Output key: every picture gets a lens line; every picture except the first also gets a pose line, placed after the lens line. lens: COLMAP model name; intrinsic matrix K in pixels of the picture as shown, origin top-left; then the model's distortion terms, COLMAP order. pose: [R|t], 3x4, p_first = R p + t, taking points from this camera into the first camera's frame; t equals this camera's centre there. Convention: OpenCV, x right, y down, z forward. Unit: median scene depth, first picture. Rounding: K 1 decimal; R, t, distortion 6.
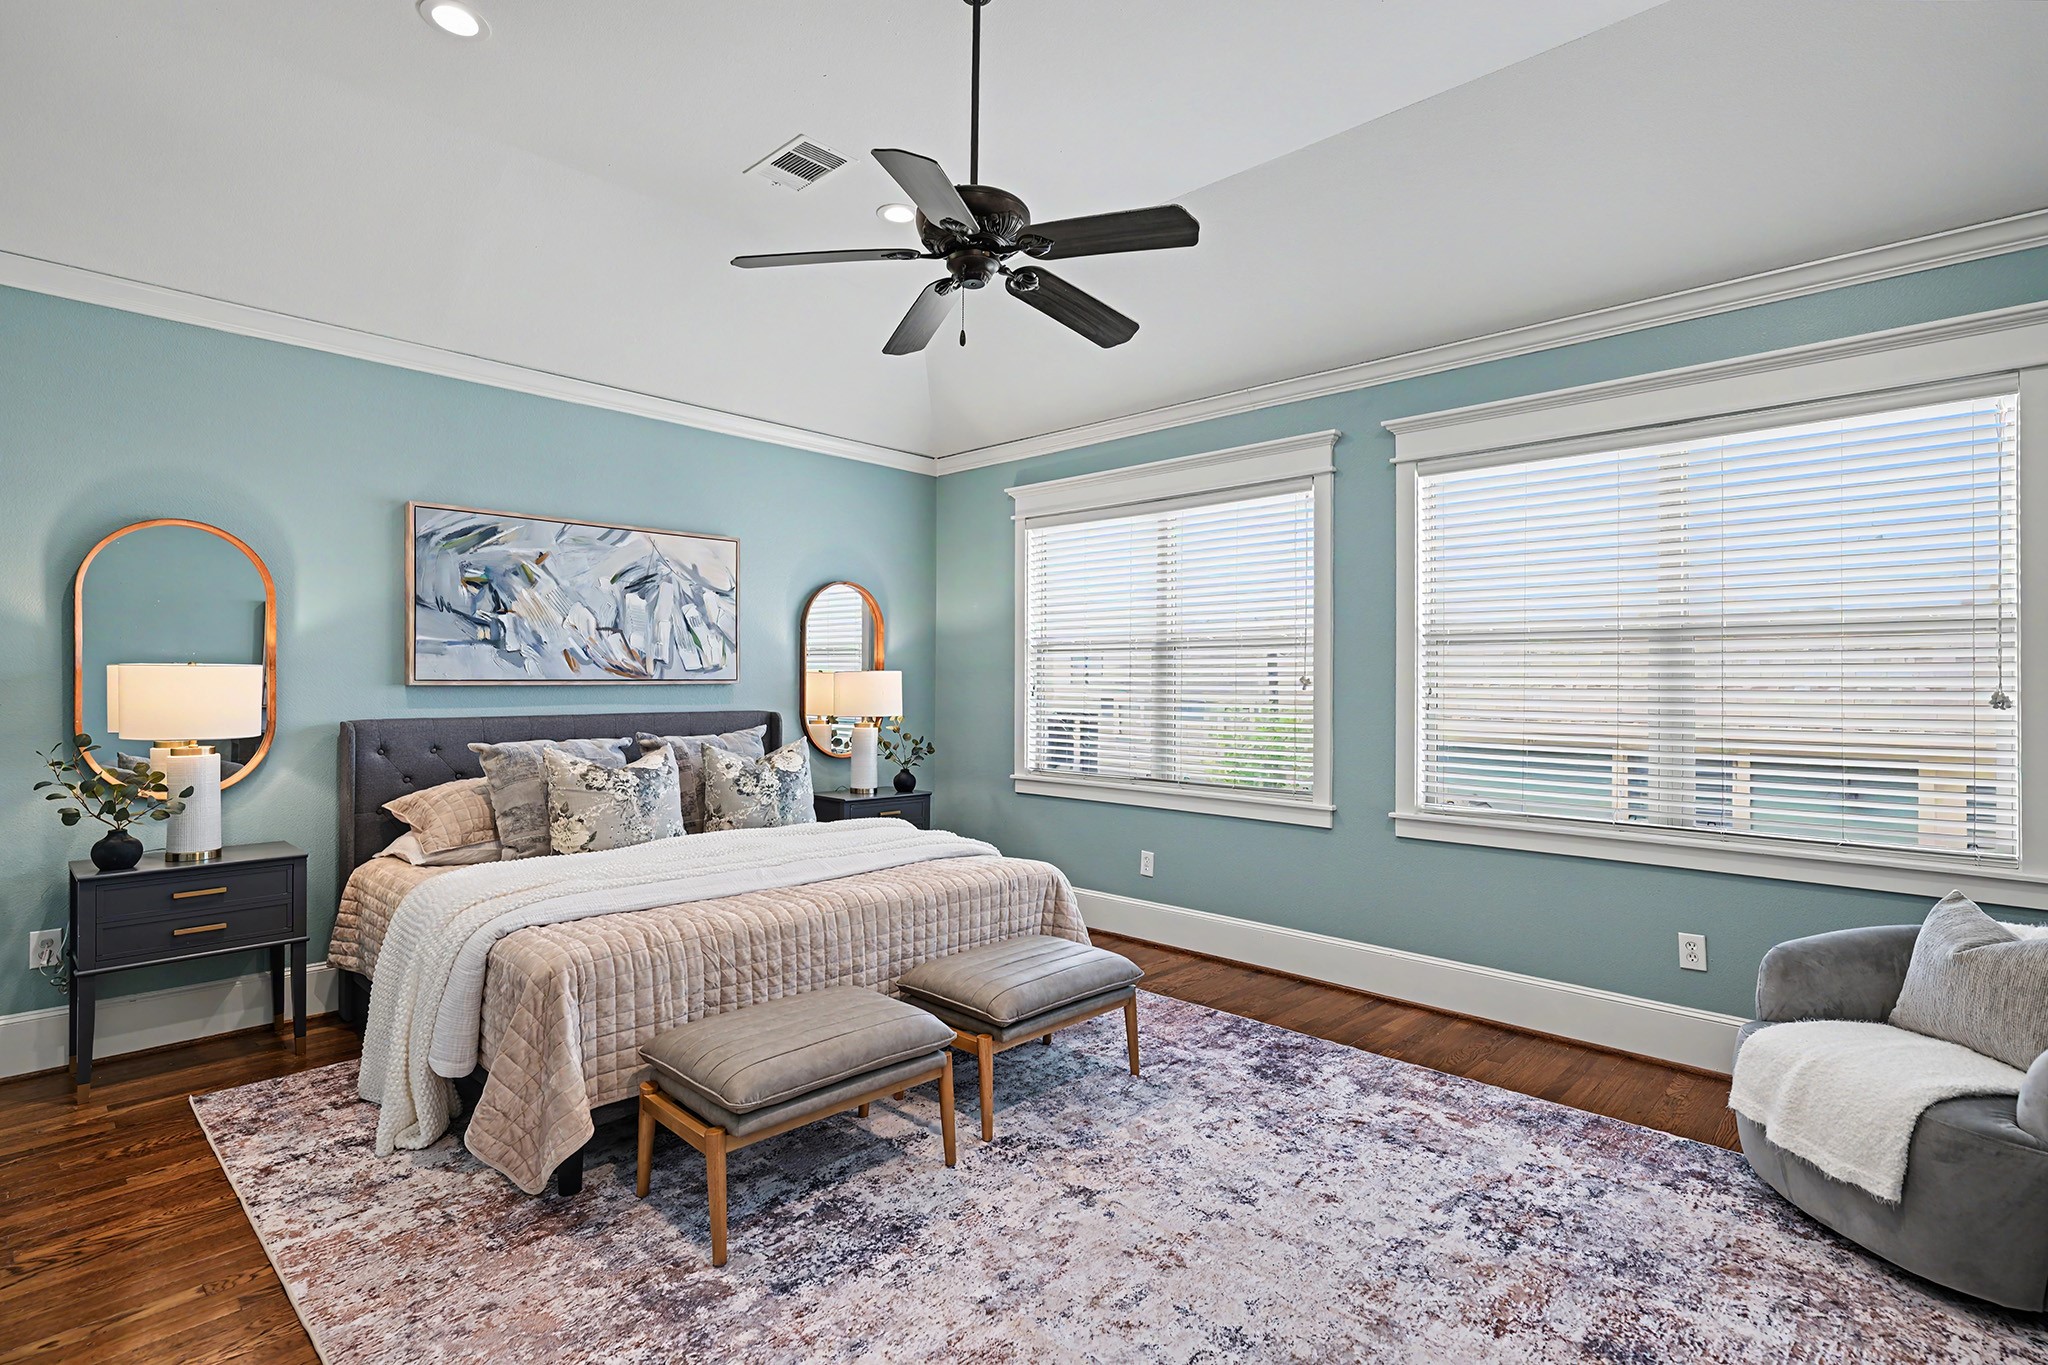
lens RADIAL K [[997.9, 0, 1014.6], [0, 997.9, 678.4], [0, 0, 1]] dist [-0.003211, 0.000789]
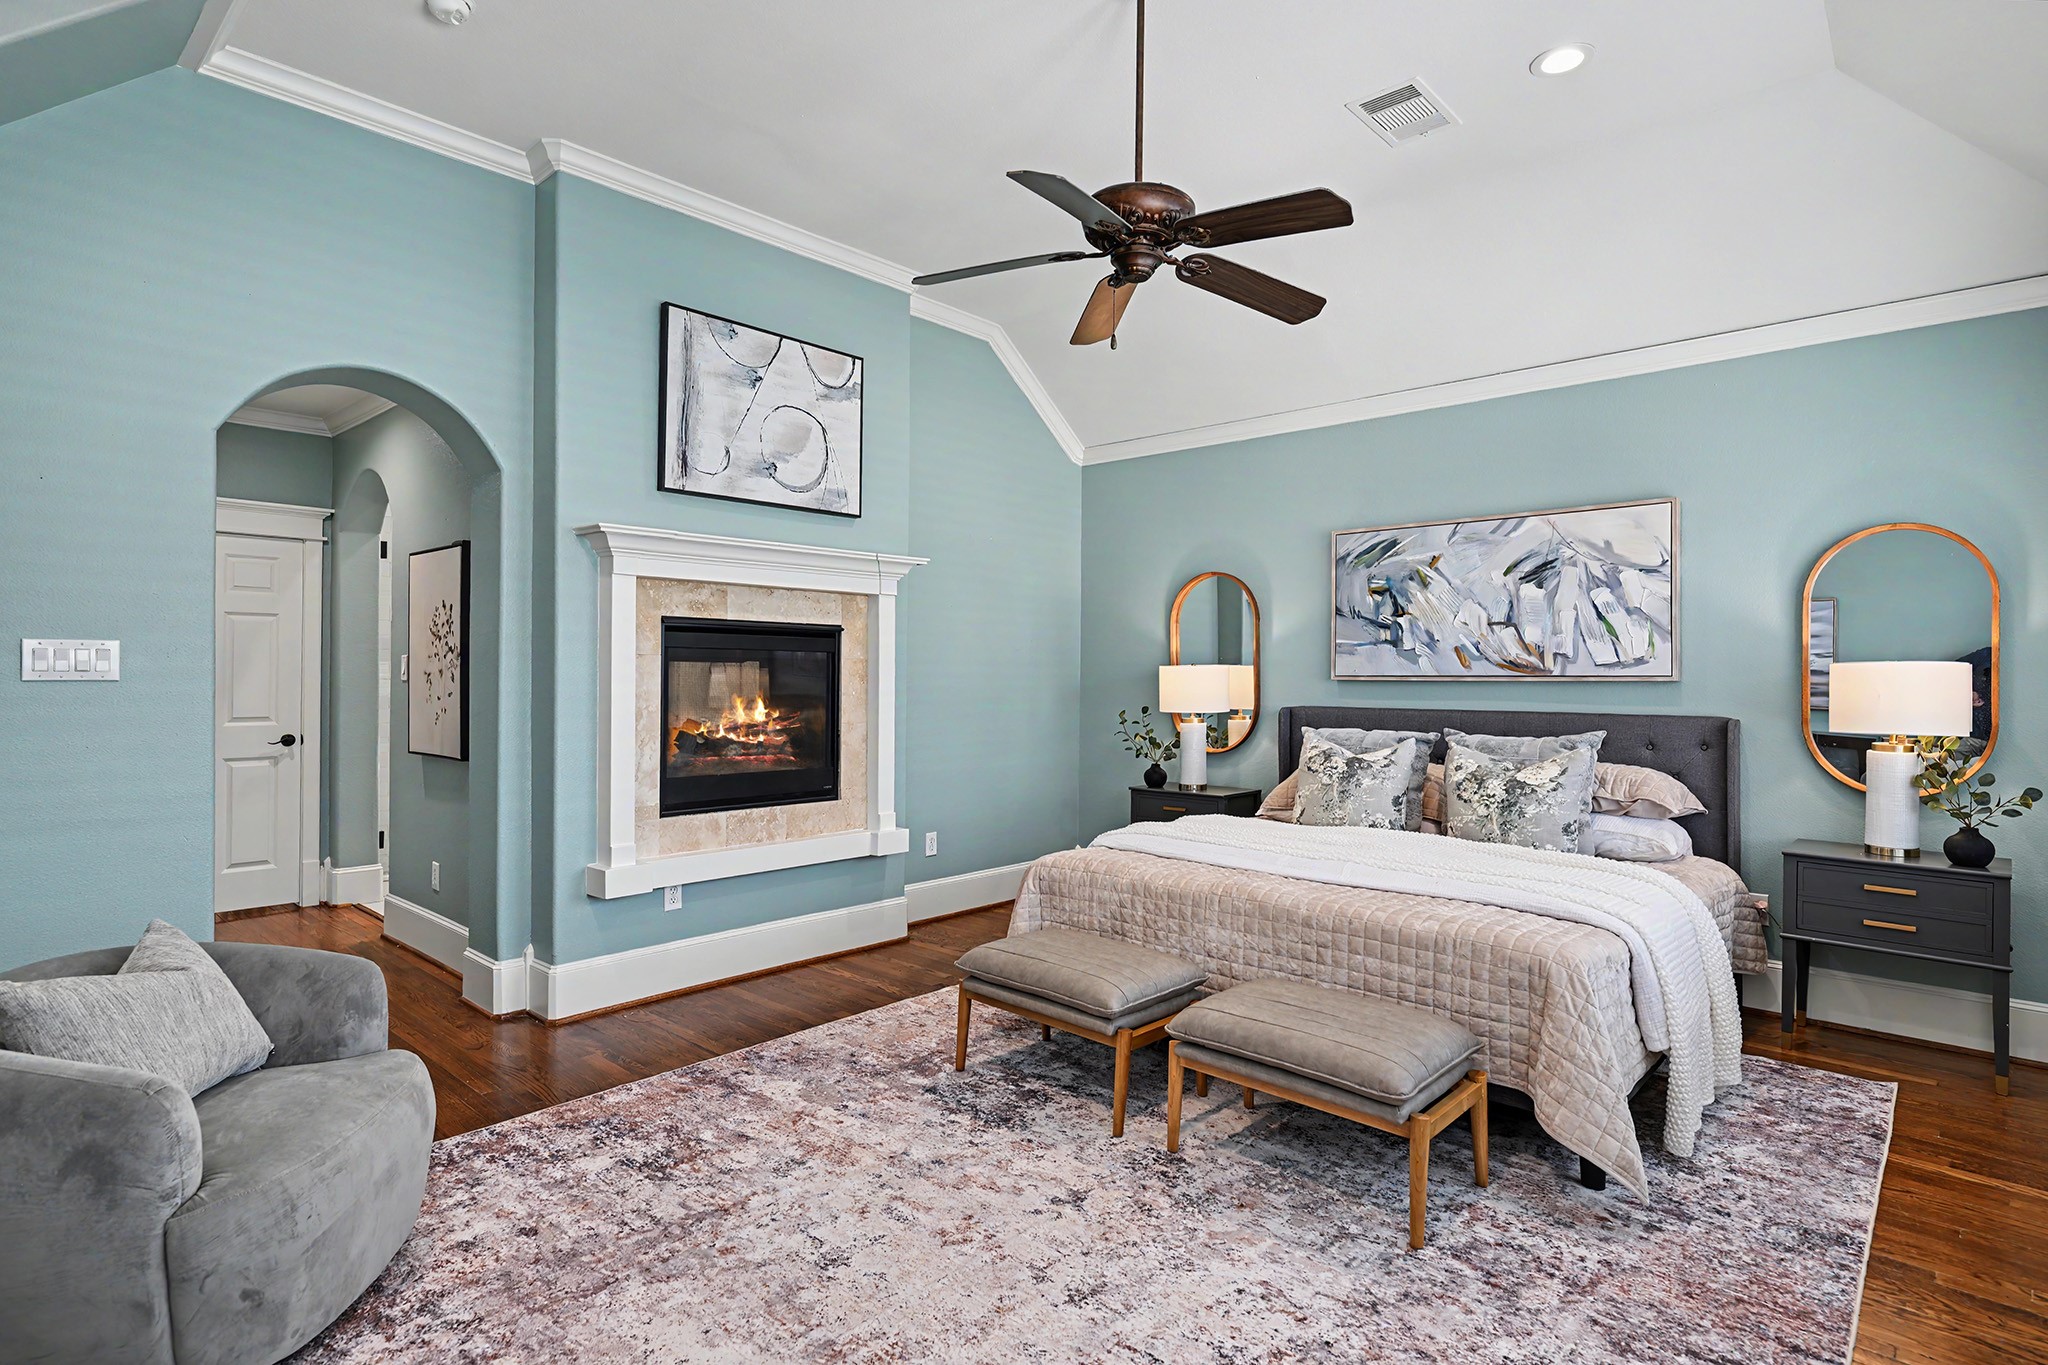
lens RADIAL K [[1041.0, 0, 1014.9], [0, 1041.0, 680.7], [0, 0, 1]] dist [-0.000613, 0.000028]
pose [[0.012065, 0.003237, -0.999922, 0.650106], [-0.002549, 0.999992, 0.003206, 0.004610], [0.999924, 0.002510, 0.012073, 0.557373]]
